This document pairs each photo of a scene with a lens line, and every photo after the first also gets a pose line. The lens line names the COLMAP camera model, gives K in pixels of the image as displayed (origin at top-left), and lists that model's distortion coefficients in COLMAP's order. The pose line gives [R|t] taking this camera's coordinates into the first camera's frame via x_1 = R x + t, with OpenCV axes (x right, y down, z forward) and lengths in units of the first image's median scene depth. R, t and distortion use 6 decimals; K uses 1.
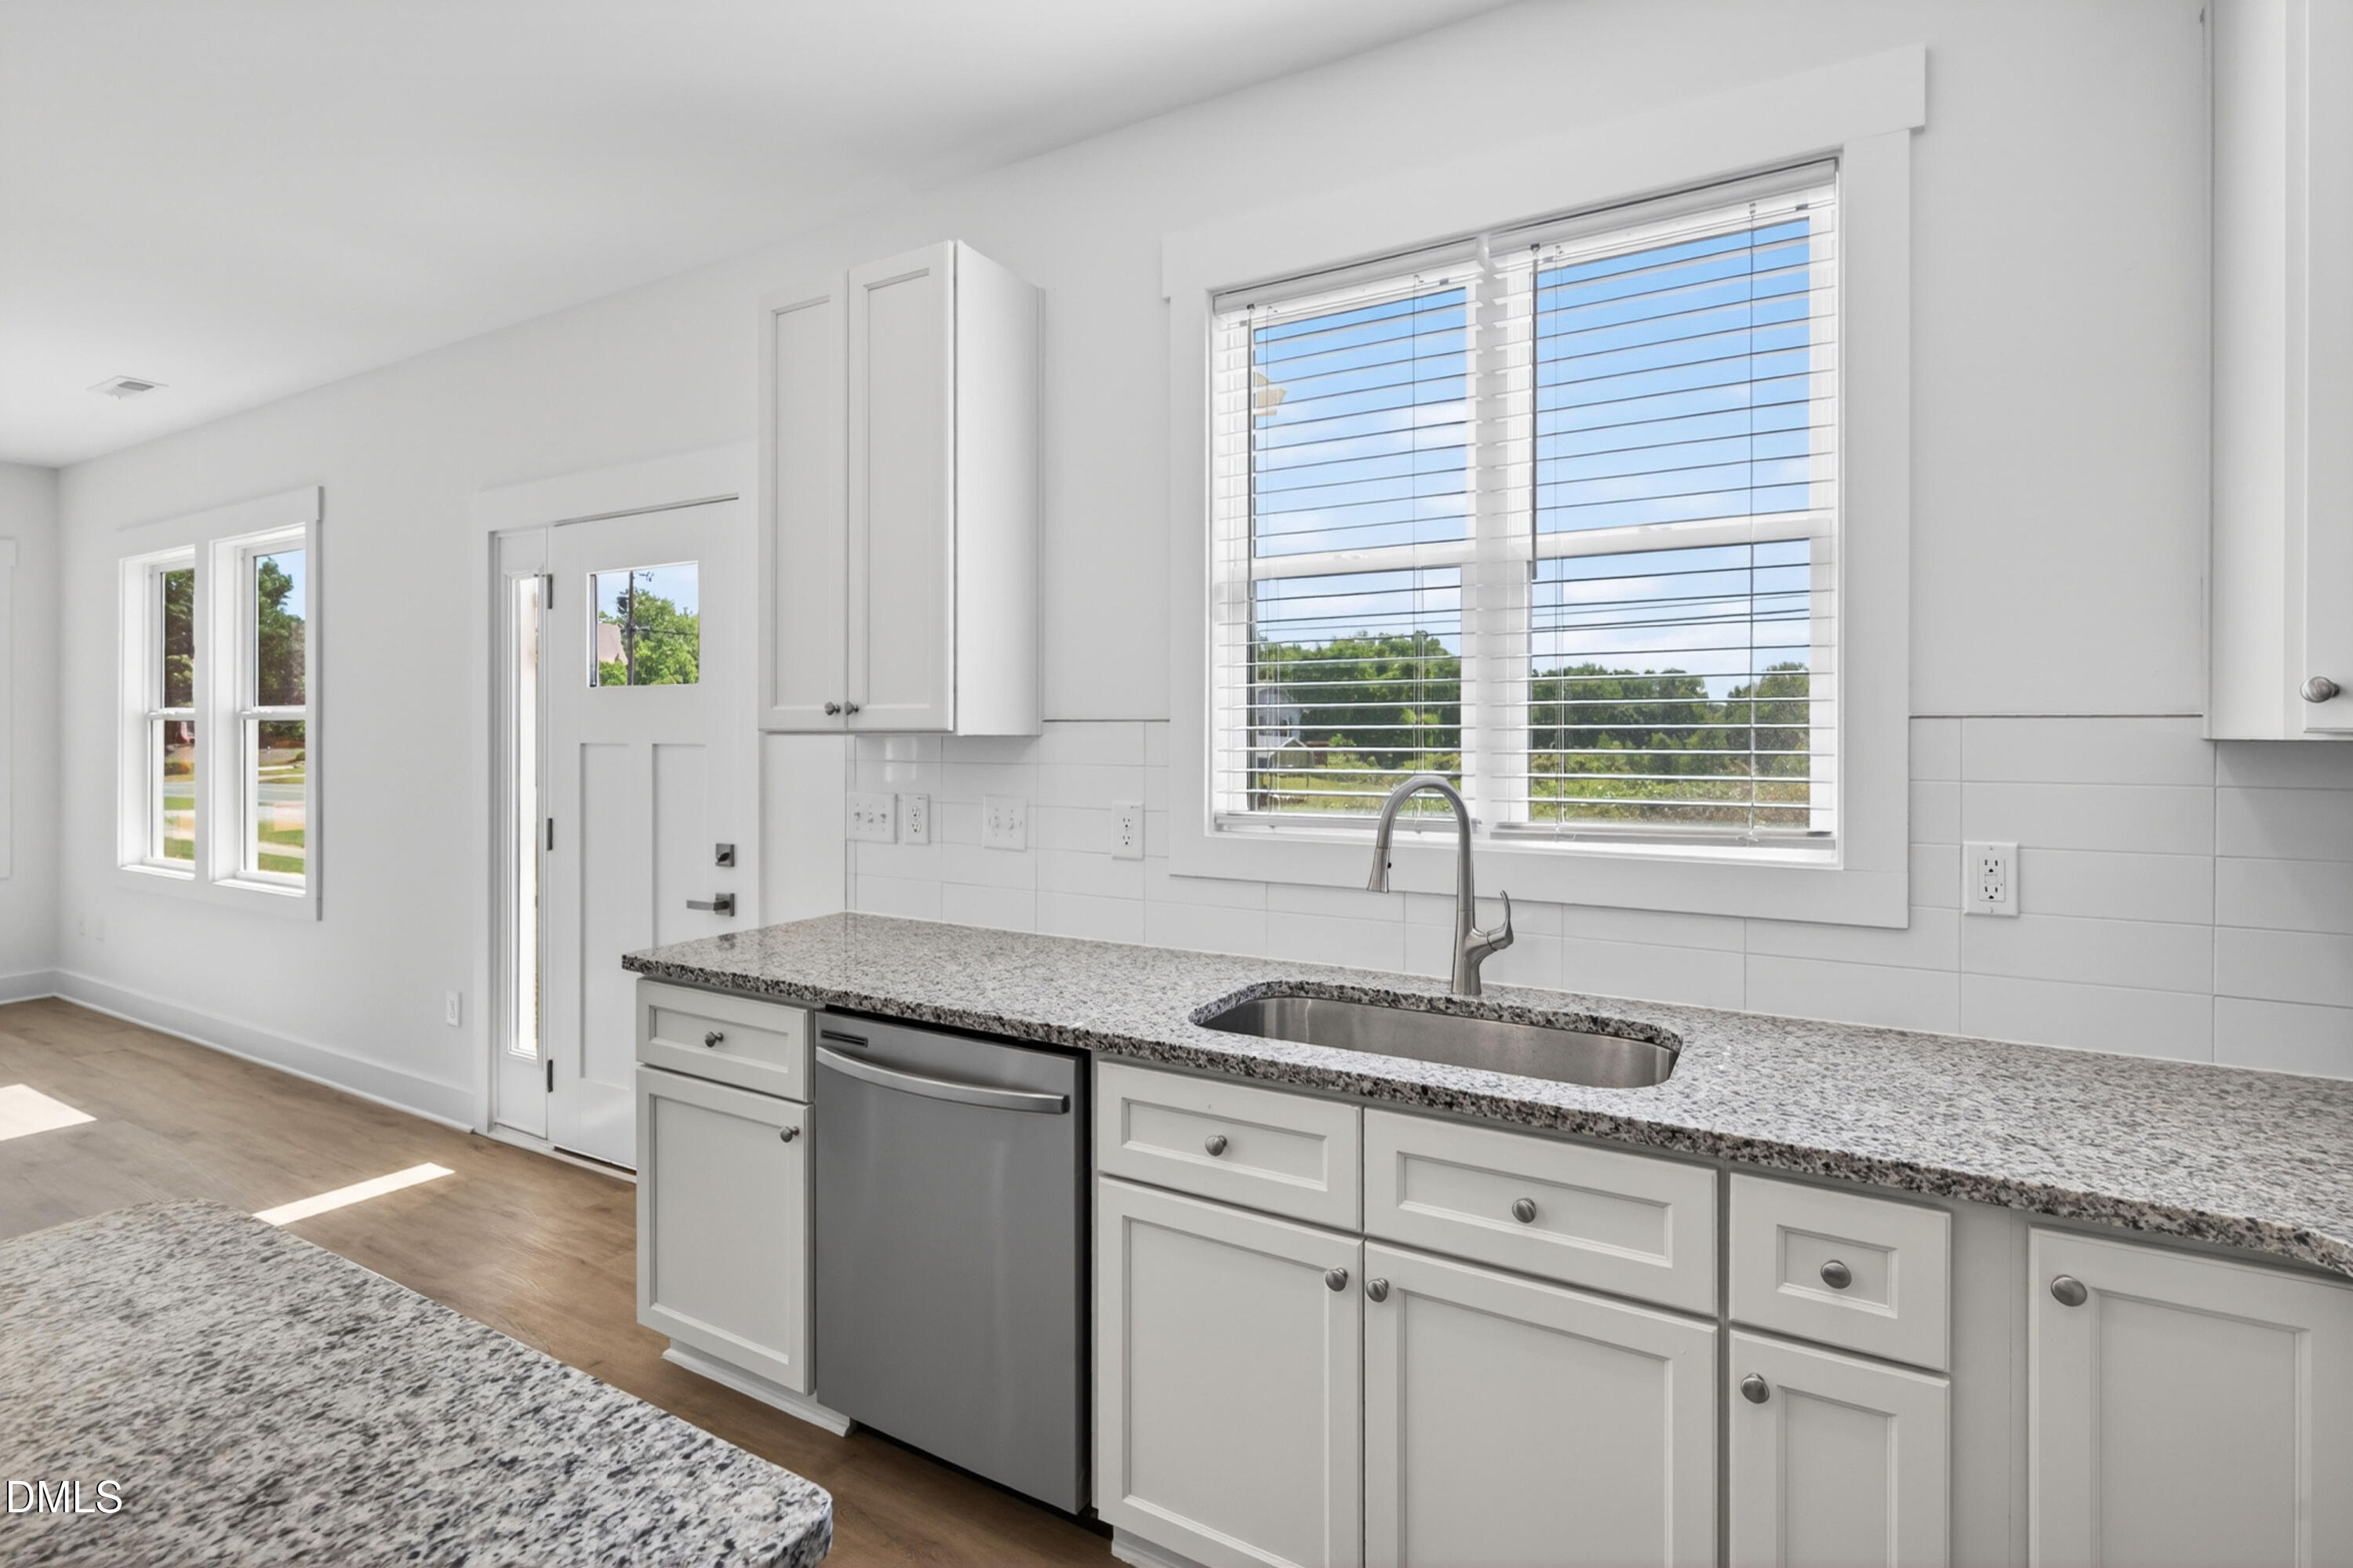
lens RADIAL K [[1114.5, 0, 1177.0], [0, 1114.5, 735.0], [0, 0, 1]] dist [0.001003, -0.000659]
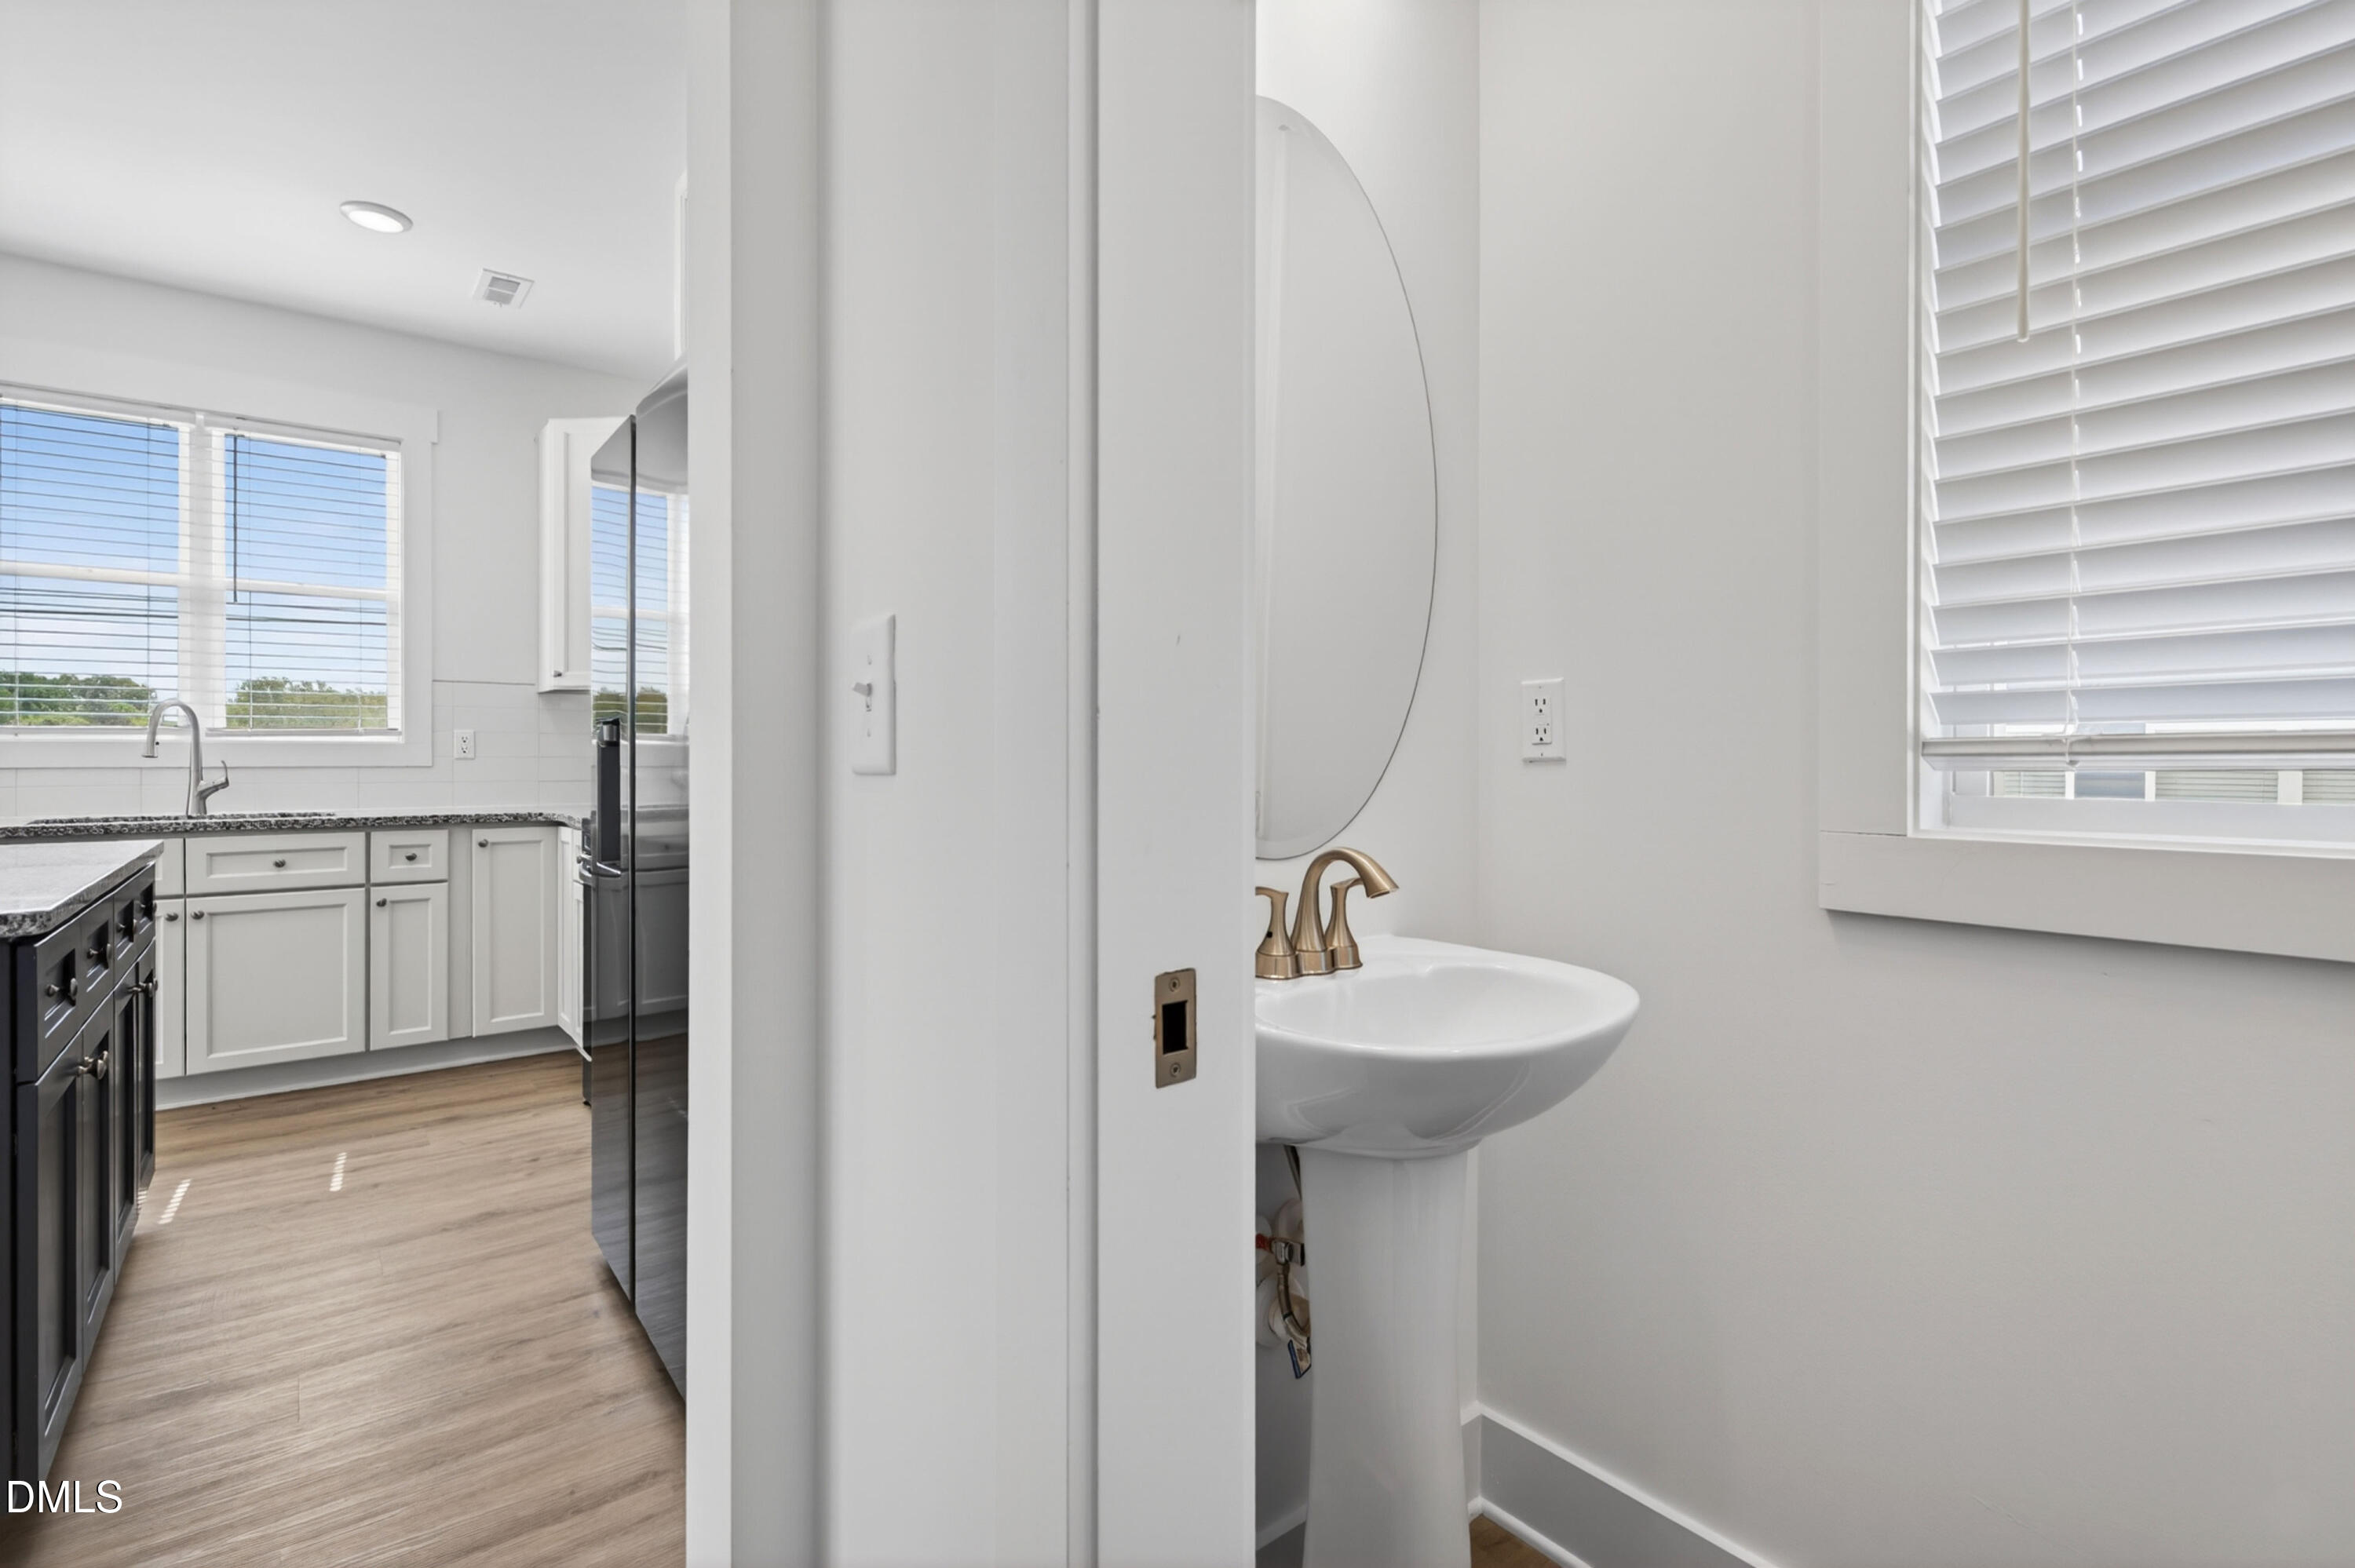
lens RADIAL K [[1097.1, 0, 1179.7], [0, 1097.1, 765.5], [0, 0, 1]] dist [0.000623, -0.000475]
pose [[0.369977, -0.001514, 0.929040, -1.149216], [-0.000104, 0.999999, 0.001671, 0.192913], [-0.929041, -0.000715, 0.369976, -1.669910]]
